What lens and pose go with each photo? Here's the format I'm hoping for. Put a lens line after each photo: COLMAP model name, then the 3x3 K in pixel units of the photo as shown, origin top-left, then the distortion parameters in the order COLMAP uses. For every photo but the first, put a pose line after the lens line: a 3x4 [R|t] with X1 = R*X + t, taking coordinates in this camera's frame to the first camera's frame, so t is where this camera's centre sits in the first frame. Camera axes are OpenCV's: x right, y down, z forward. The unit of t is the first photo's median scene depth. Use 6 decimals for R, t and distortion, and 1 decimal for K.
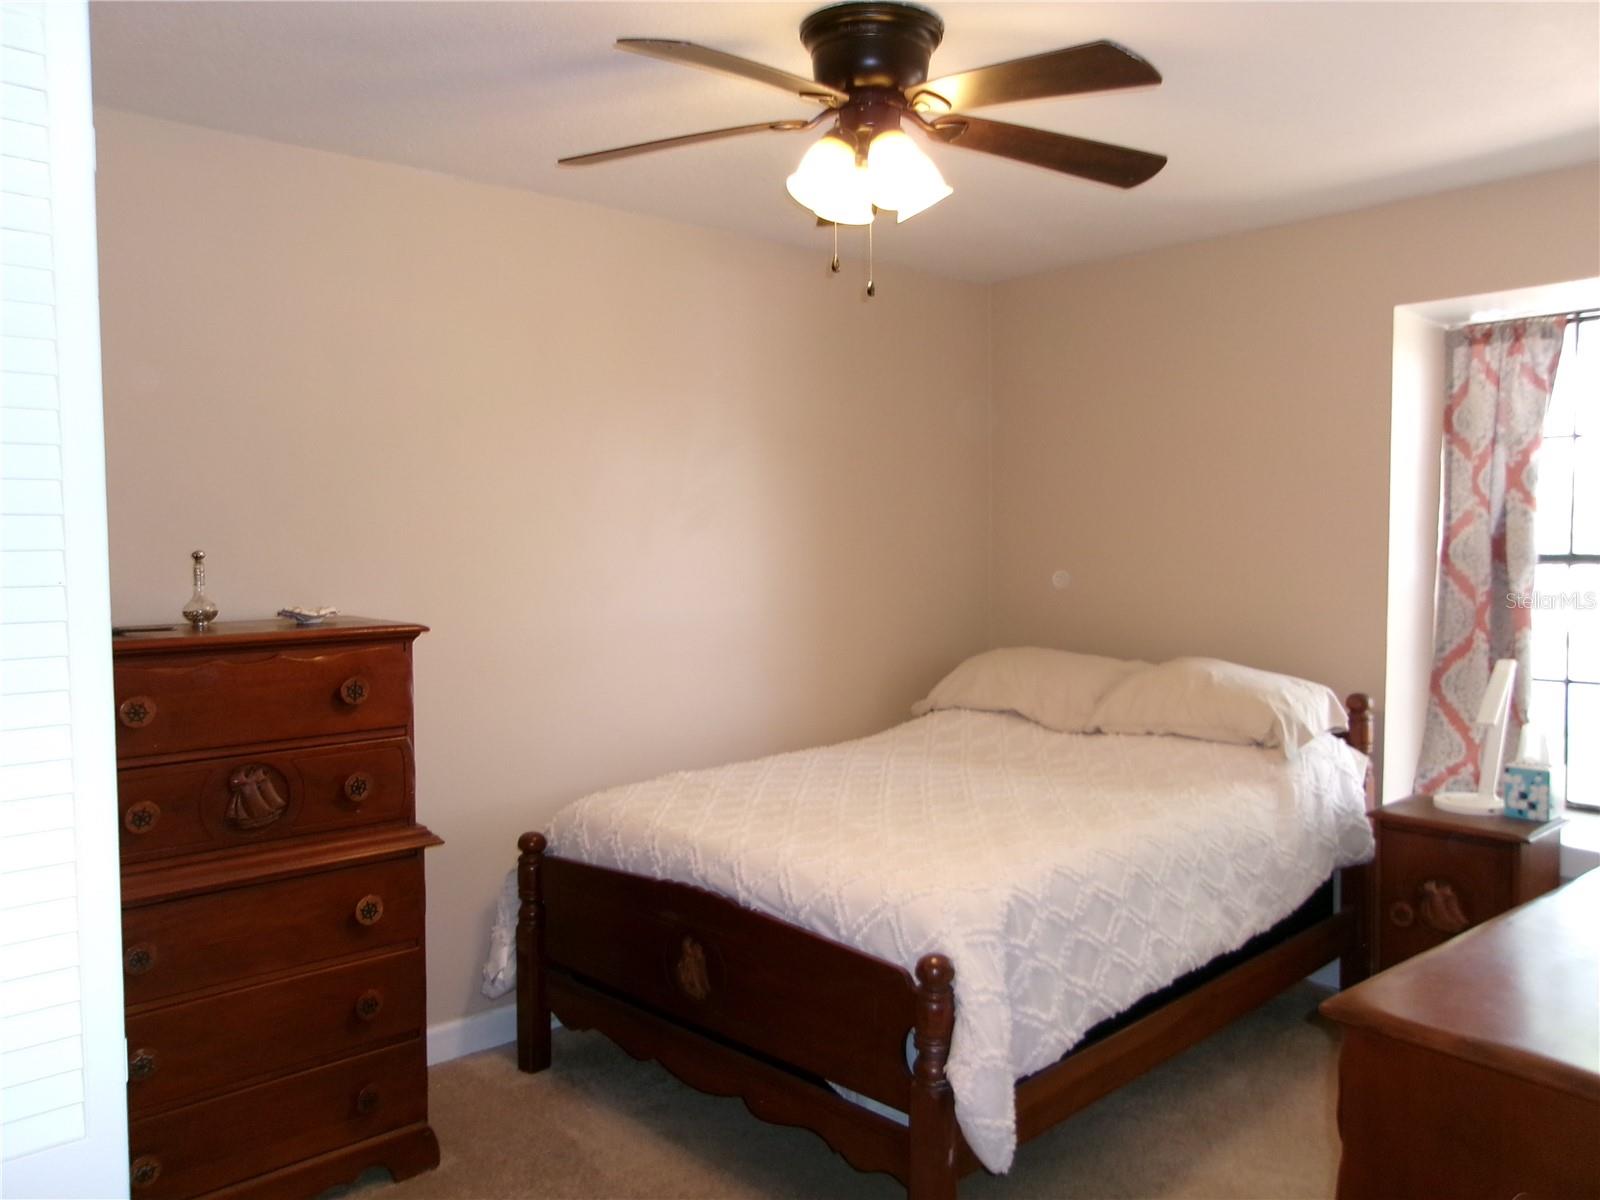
lens RADIAL K [[1227.4, 0, 784.7], [0, 1227.4, 585.9], [0, 0, 1]] dist [-0.028225, 0.049164]
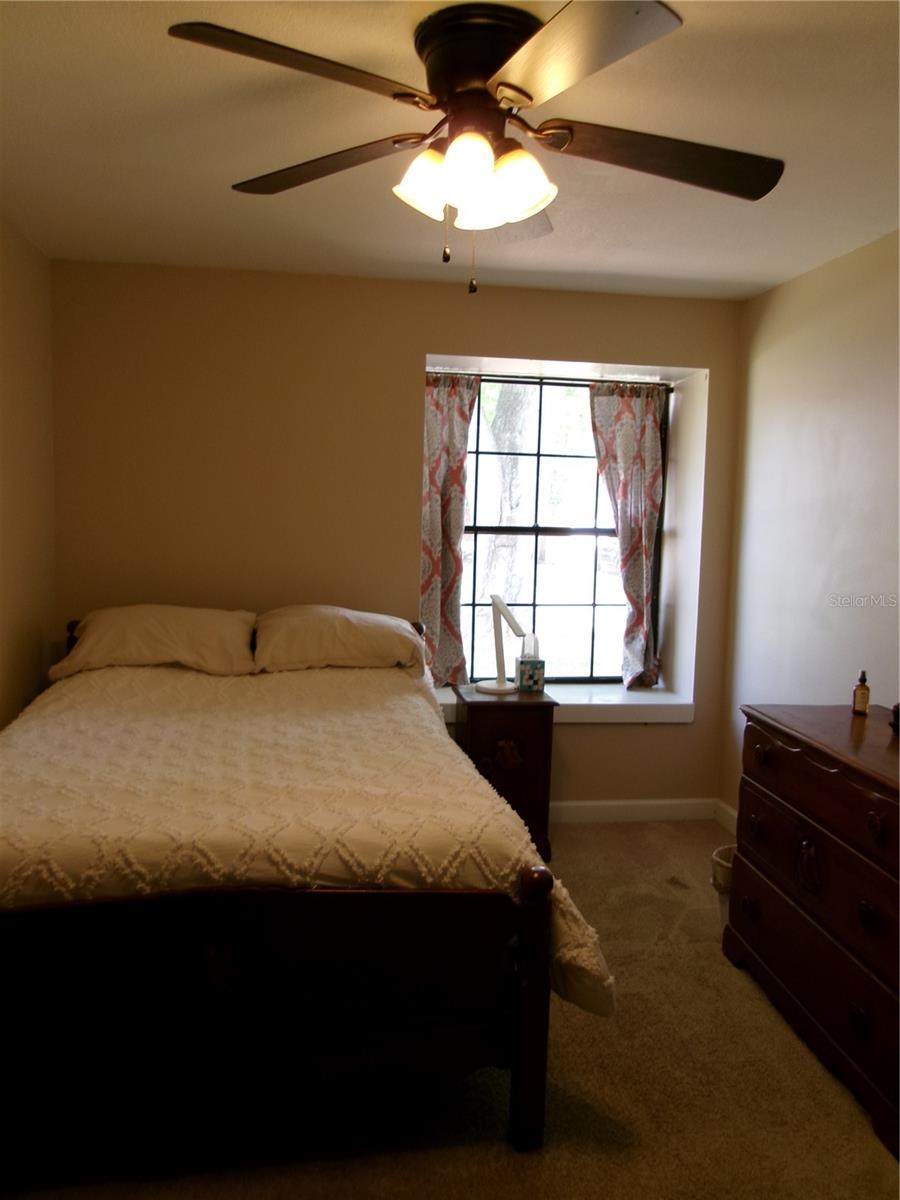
lens RADIAL K [[920.5, 0, 441.2], [0, 920.5, 599.4], [0, 0, 1]] dist [-0.028225, 0.049164]
pose [[0.573227, -0.062042, 0.817045, -0.454993], [0.006059, 0.997423, 0.071488, -0.019157], [-0.819374, -0.036028, 0.572126, 0.403138]]
